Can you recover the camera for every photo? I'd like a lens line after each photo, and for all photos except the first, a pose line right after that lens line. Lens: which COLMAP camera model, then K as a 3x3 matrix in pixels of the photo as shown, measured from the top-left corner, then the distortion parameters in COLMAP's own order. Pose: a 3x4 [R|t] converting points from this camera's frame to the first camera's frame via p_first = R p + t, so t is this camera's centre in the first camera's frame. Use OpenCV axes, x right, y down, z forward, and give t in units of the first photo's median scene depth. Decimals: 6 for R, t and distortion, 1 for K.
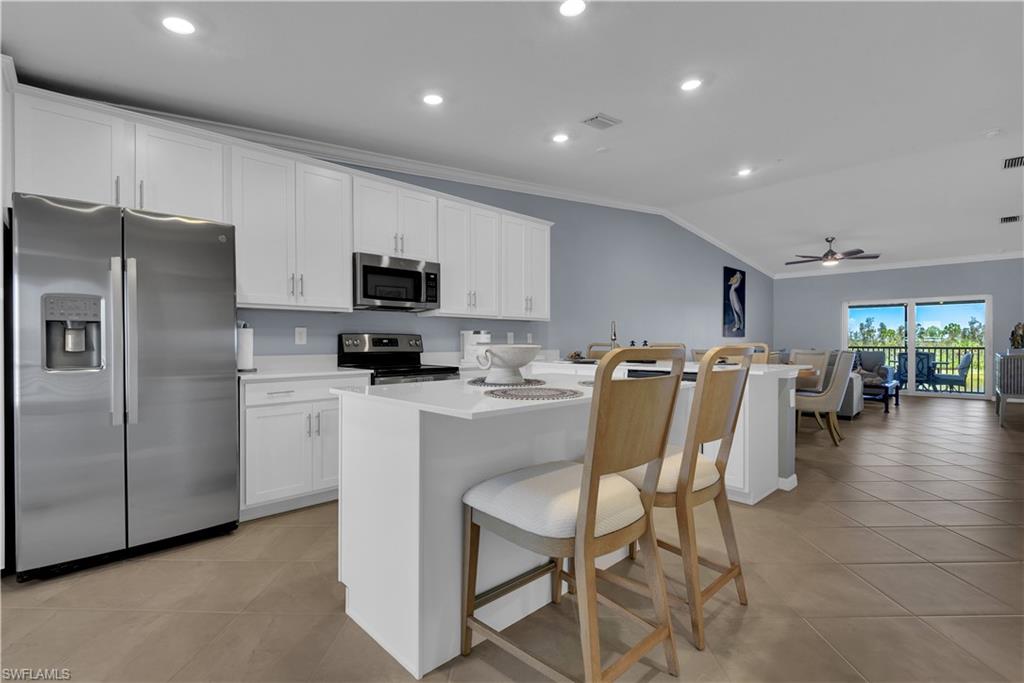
lens RADIAL K [[471.9, 0, 511.9], [0, 471.9, 336.1], [0, 0, 1]] dist [-0.021410, -0.000046]
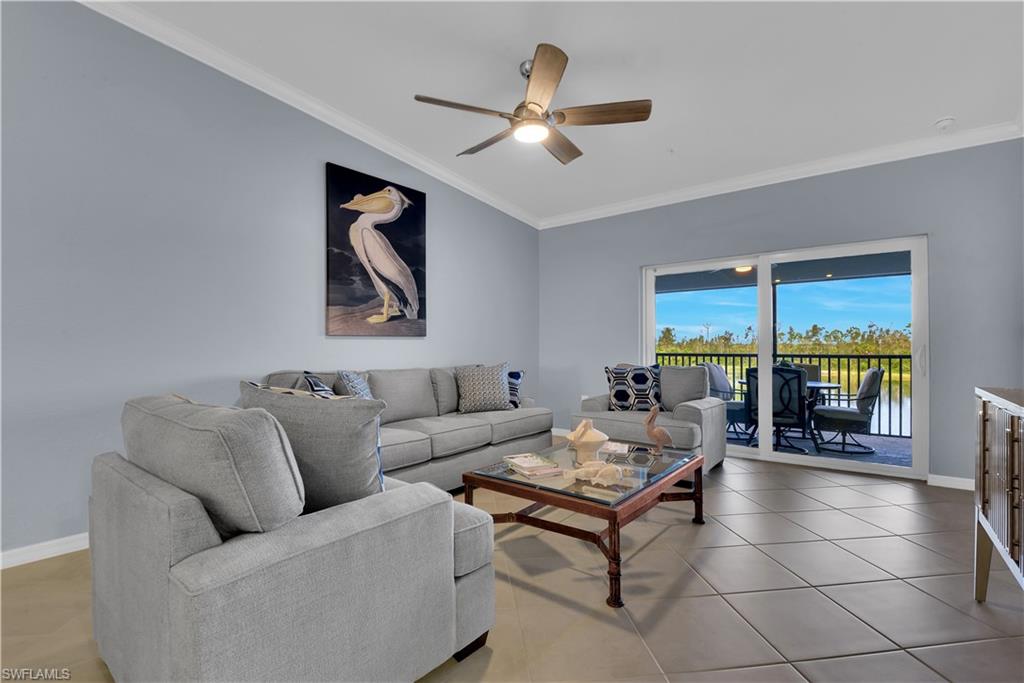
lens RADIAL K [[464.2, 0, 515.2], [0, 464.2, 344.9], [0, 0, 1]] dist [0.002532, -0.000213]
pose [[0.991385, -0.002748, 0.130949, 0.462402], [0.001178, 0.999926, 0.012068, 0.003896], [-0.130973, -0.011809, 0.991316, 0.476925]]
